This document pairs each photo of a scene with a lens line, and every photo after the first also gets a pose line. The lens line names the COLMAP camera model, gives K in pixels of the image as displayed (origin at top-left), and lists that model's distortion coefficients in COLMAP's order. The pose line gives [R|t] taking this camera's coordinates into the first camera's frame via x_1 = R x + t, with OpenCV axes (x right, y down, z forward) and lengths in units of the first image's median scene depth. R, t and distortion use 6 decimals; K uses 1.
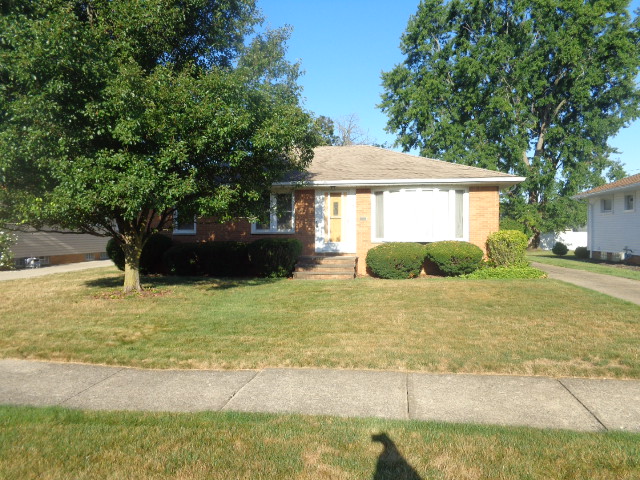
lens RADIAL K [[480.4, 0, 321.1], [0, 480.4, 239.7], [0, 0, 1]] dist [0.001103, 0.006561]
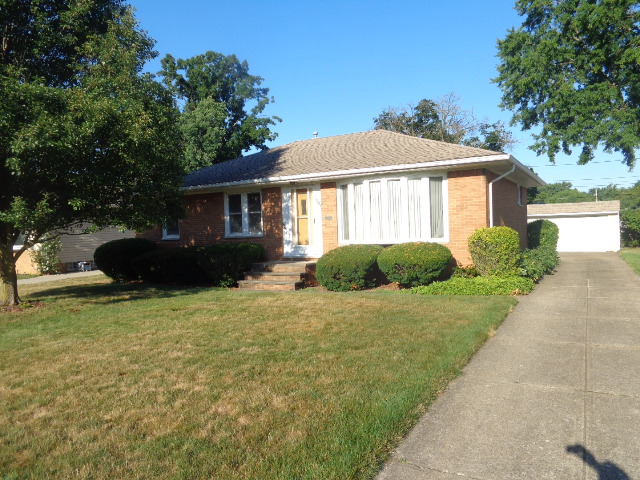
lens RADIAL K [[480.4, 0, 321.4], [0, 480.4, 238.8], [0, 0, 1]] dist [0.001103, 0.006561]
pose [[0.937221, -0.021979, -0.348043, 0.353119], [0.026447, 0.999617, 0.008091, -0.012811], [0.347732, -0.016788, 0.937444, 0.182745]]
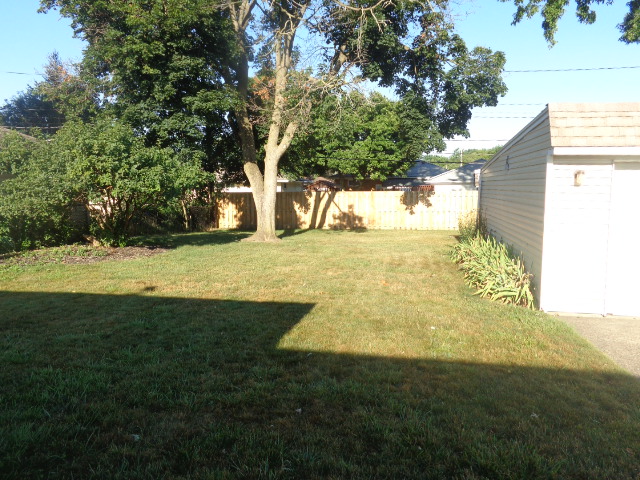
lens RADIAL K [[480.4, 0, 320.9], [0, 480.4, 237.5], [0, 0, 1]] dist [0.001103, 0.006561]
pose [[0.999396, 0.010691, -0.033063, 0.194845], [-0.007701, 0.995979, 0.089251, -0.028377], [0.033884, -0.088943, 0.995460, 1.683212]]
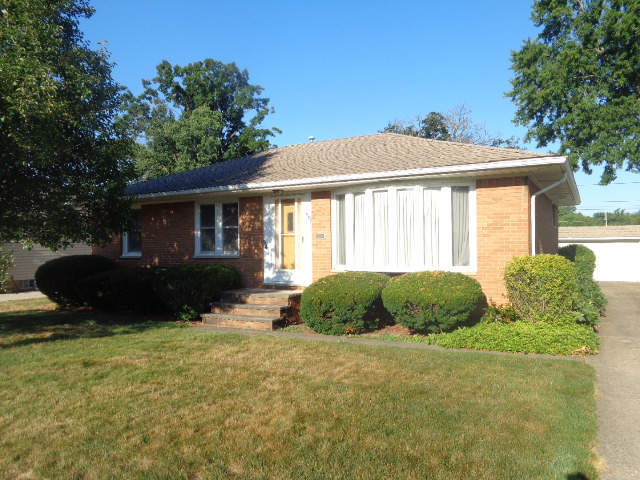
lens RADIAL K [[480.4, 0, 321.6], [0, 480.4, 239.7], [0, 0, 1]] dist [0.001103, 0.006561]
pose [[0.936552, -0.010185, -0.350381, 0.308545], [0.000891, 0.999644, -0.026676, -0.019544], [0.350528, 0.024671, 0.936227, 0.349820]]
